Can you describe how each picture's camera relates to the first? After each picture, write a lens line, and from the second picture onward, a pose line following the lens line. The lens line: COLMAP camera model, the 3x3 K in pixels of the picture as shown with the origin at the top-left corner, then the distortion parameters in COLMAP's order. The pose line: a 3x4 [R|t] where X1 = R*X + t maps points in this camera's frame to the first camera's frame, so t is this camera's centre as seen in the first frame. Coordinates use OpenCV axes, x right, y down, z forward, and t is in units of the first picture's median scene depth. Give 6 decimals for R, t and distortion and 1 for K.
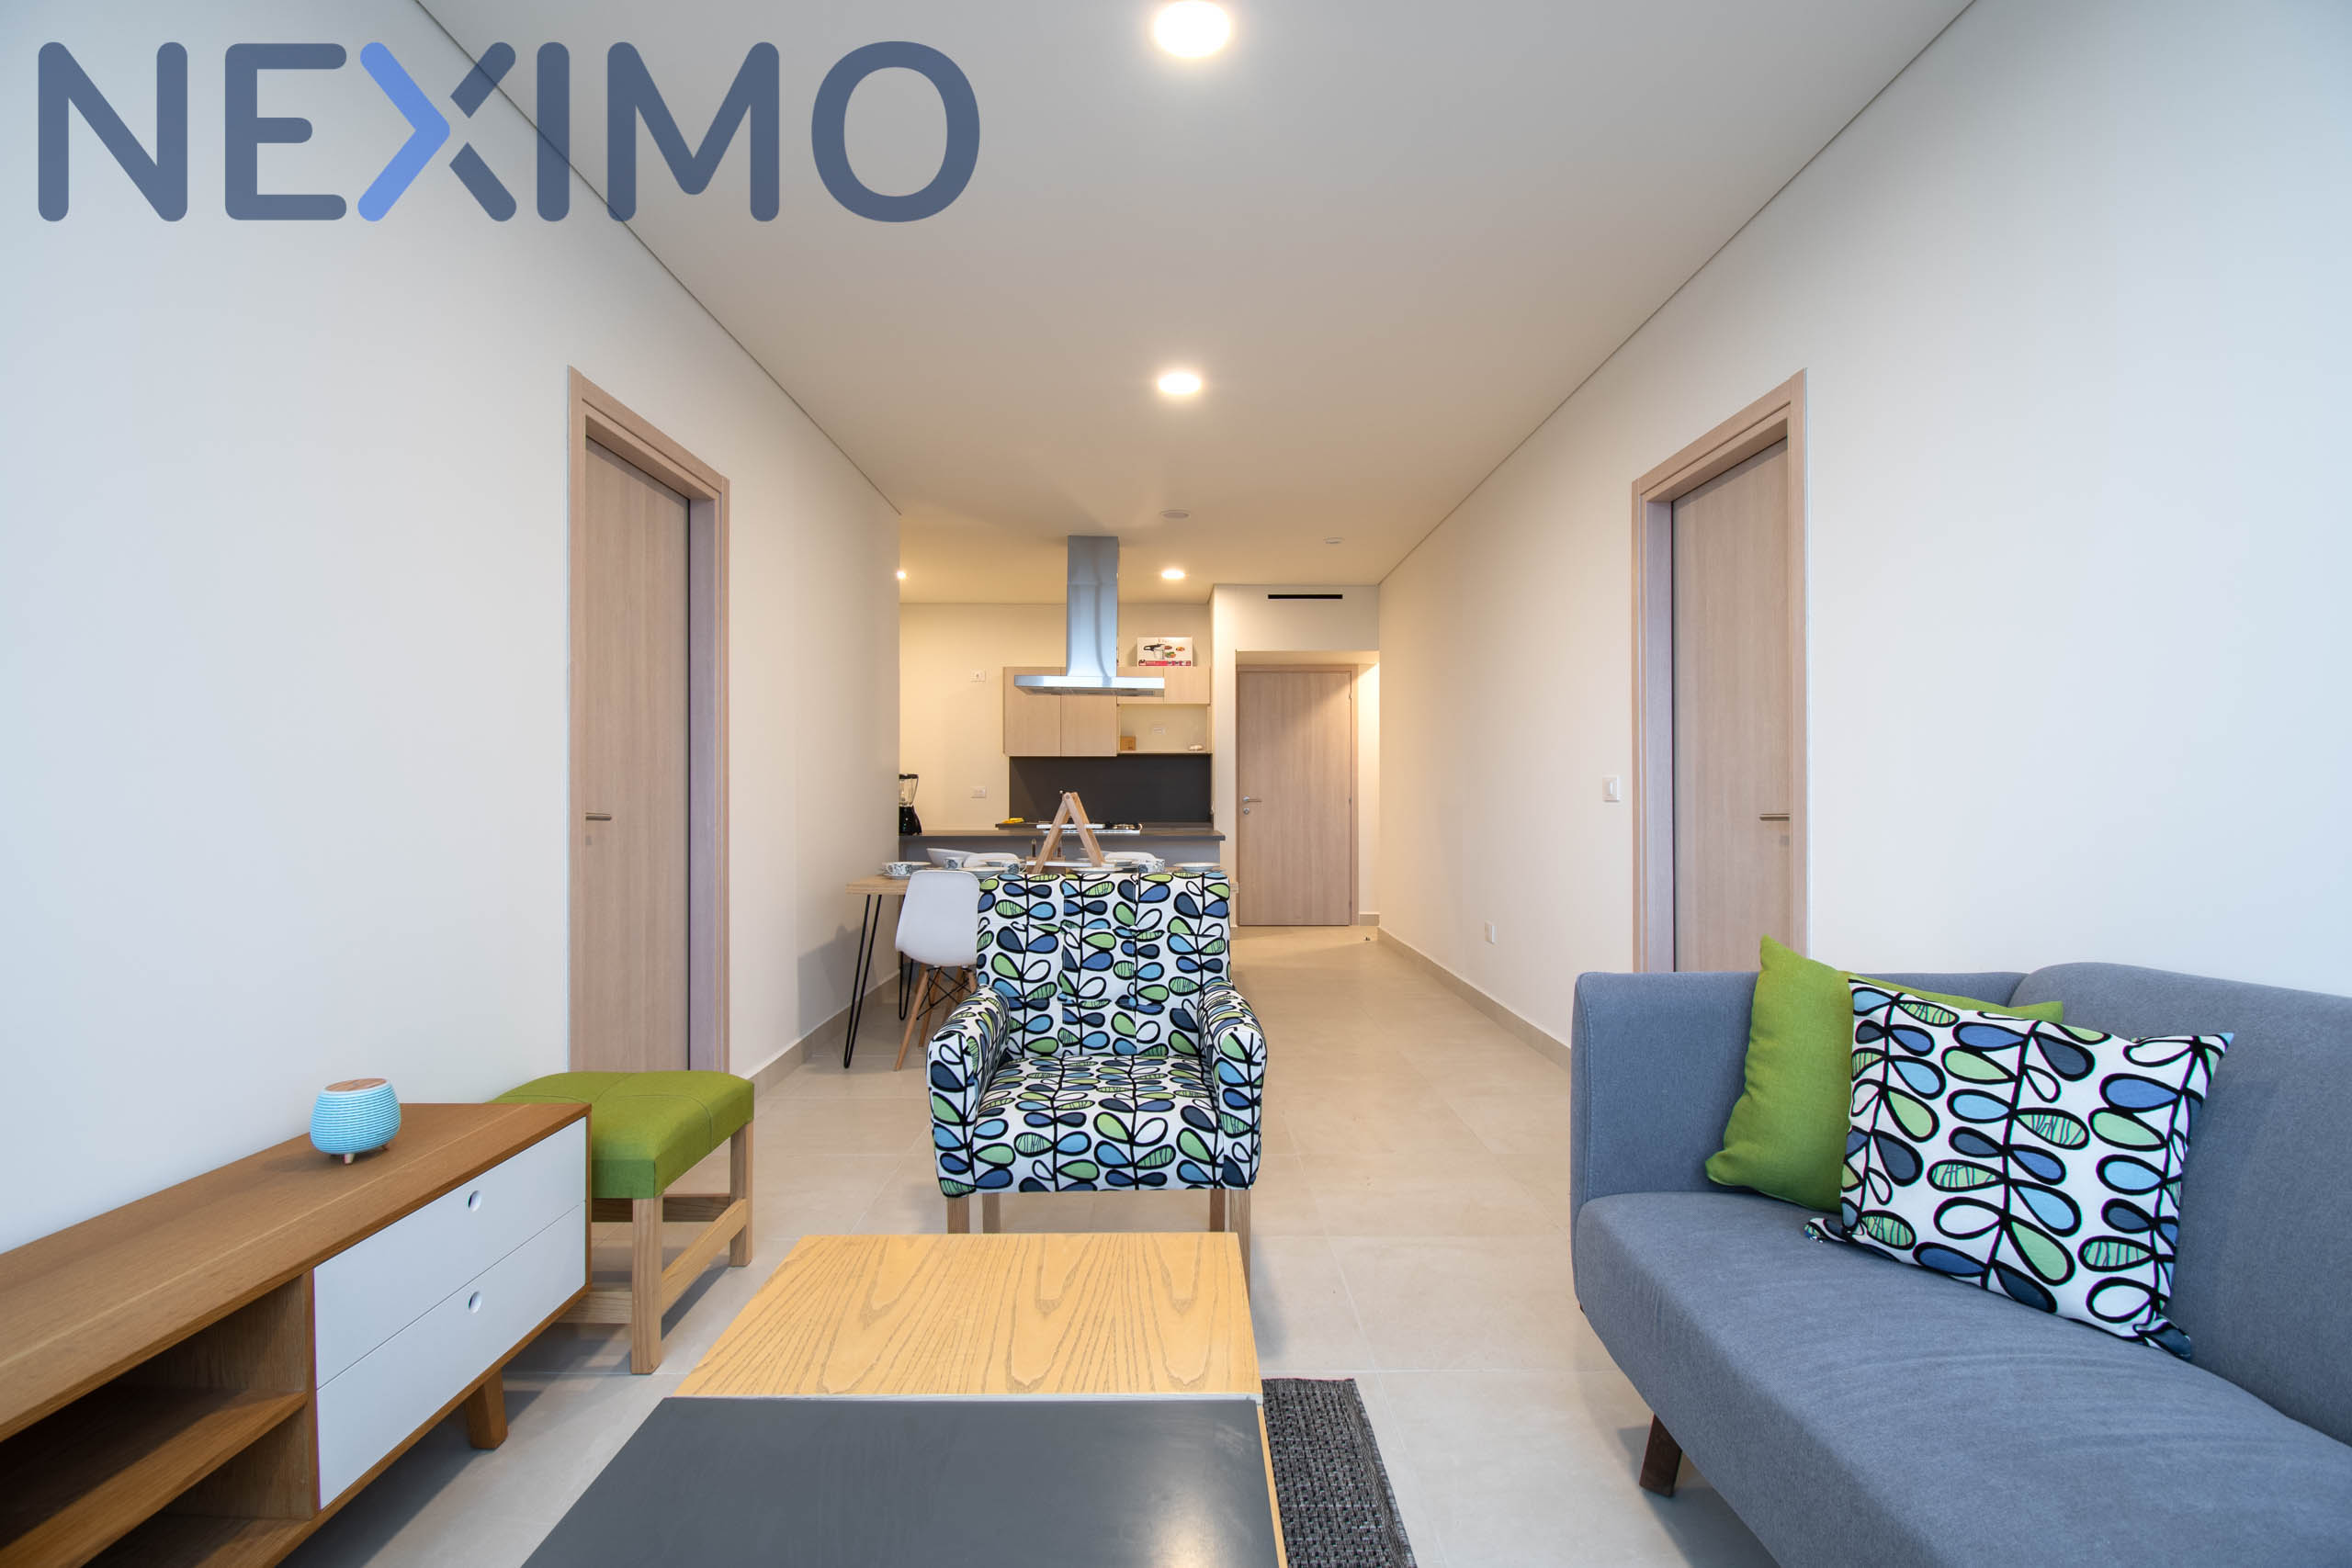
lens RADIAL K [[1046.3, 0, 1163.3], [0, 1046.3, 787.9], [0, 0, 1]] dist [0.000142, 0.000083]
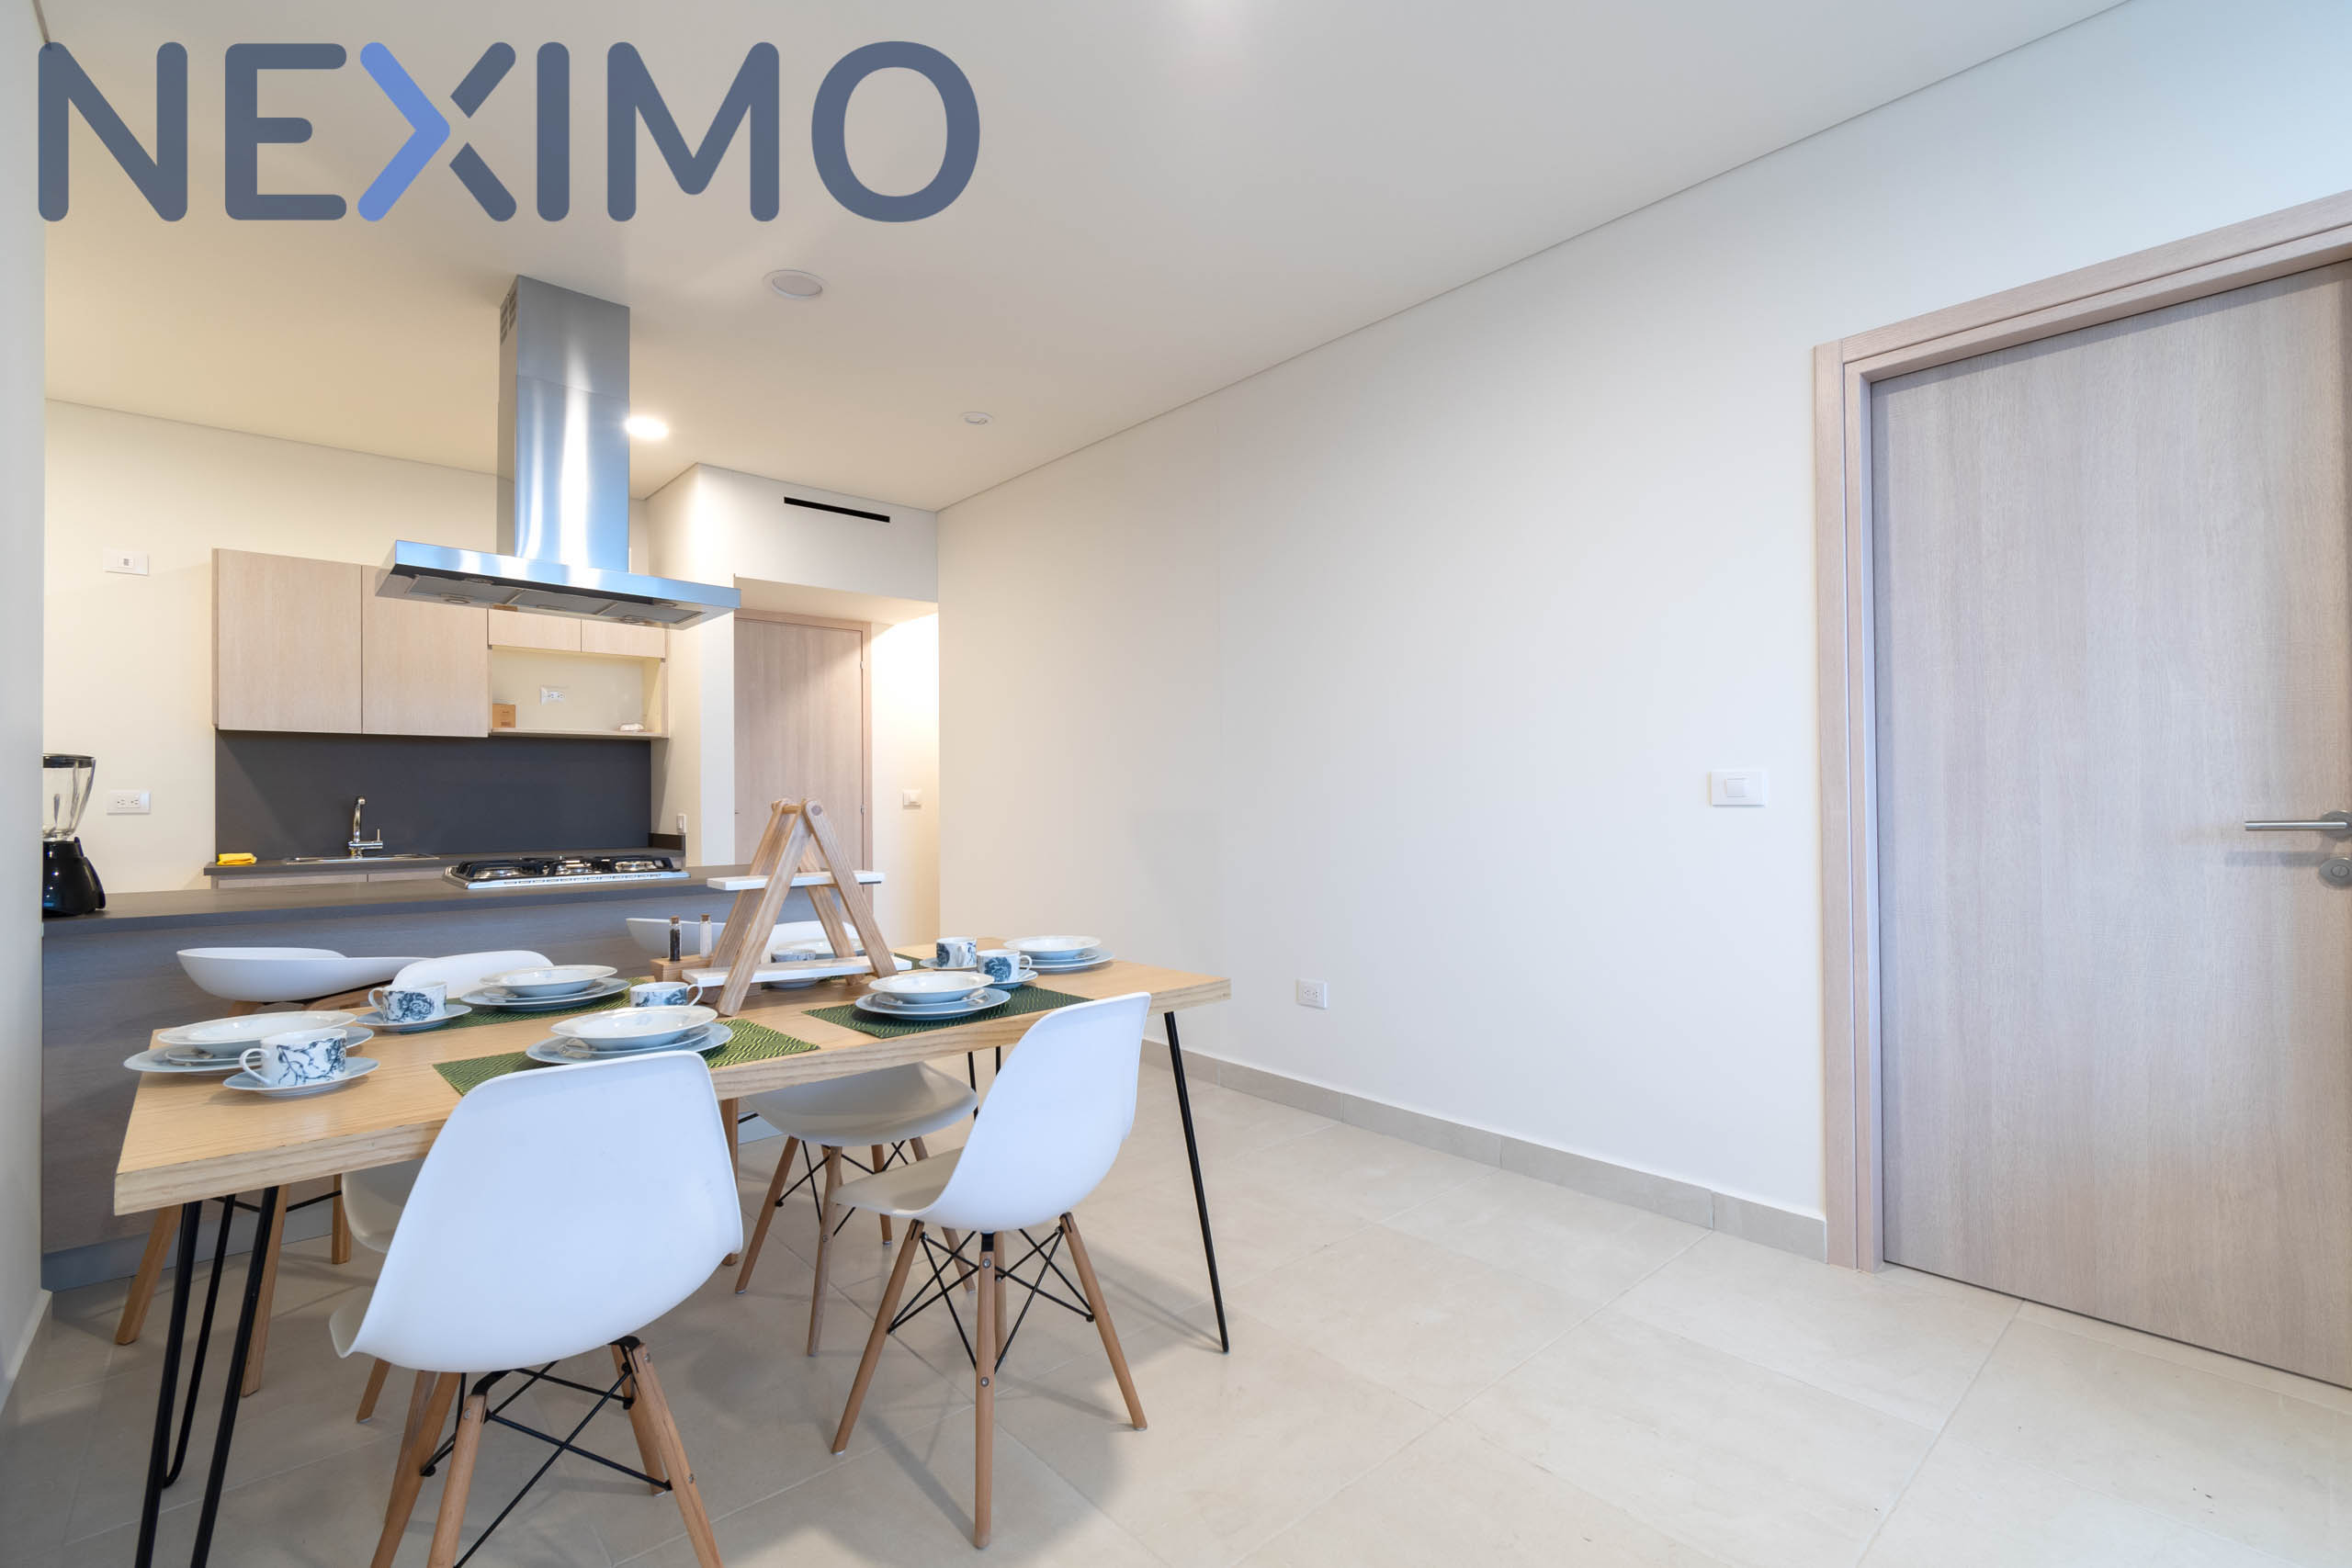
lens RADIAL K [[1046.3, 0, 1163.3], [0, 1046.3, 787.9], [0, 0, 1]] dist [0.000142, 0.000083]
pose [[0.746886, 0.002235, 0.664948, -0.149368], [0.003322, 0.999969, -0.007092, 0.002125], [-0.664943, 0.007506, 0.746856, 0.343522]]
